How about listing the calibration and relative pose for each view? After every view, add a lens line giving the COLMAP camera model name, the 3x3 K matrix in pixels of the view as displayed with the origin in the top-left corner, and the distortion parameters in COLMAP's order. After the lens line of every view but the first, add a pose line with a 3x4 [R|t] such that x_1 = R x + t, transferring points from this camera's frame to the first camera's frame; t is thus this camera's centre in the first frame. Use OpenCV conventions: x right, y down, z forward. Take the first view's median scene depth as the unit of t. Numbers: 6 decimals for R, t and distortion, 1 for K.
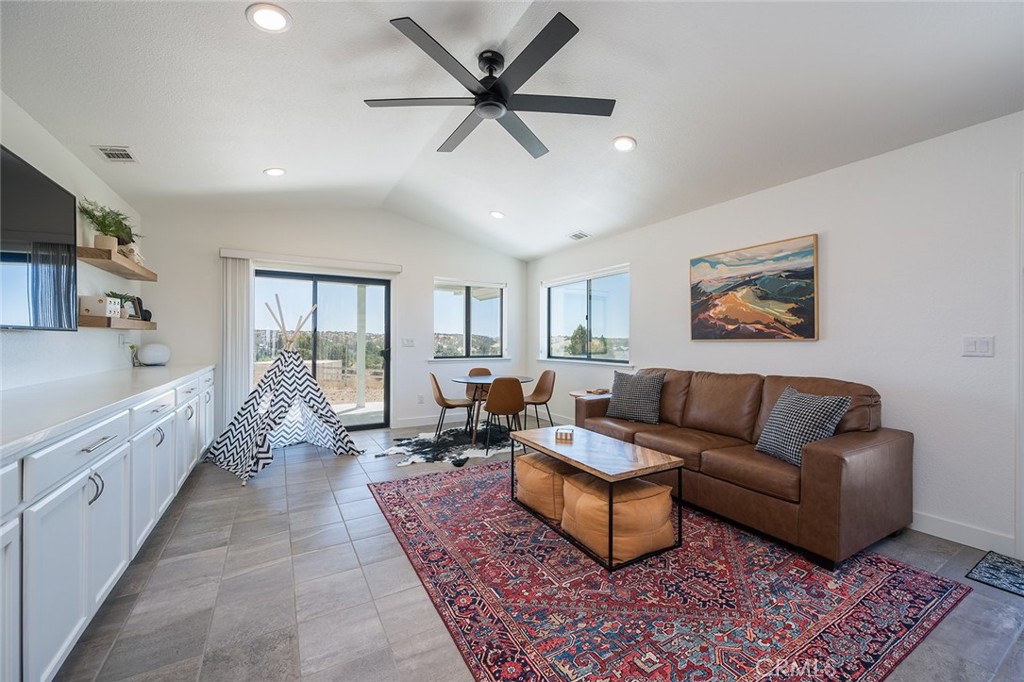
lens RADIAL K [[399.7, 0, 514.2], [0, 399.7, 340.1], [0, 0, 1]] dist [-0.000683, -0.000411]
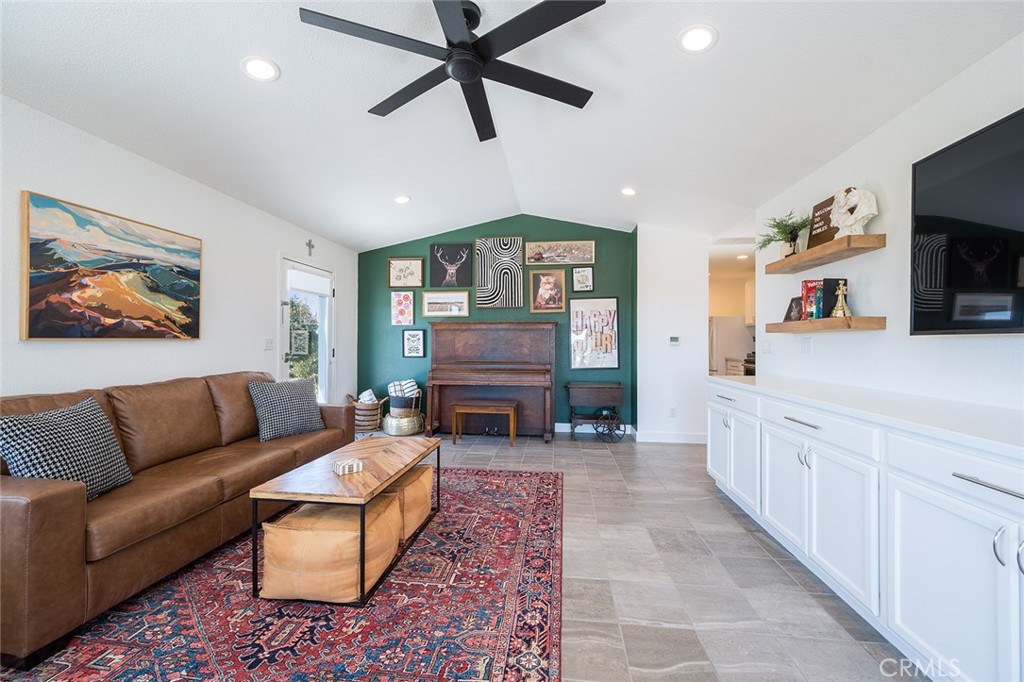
lens RADIAL K [[399.7, 0, 514.2], [0, 399.7, 340.1], [0, 0, 1]] dist [-0.000683, -0.000411]
pose [[-0.800034, -0.003084, 0.599947, -0.448086], [-0.006666, 0.999971, -0.003749, -0.000772], [-0.599918, -0.006998, -0.800031, 1.104265]]
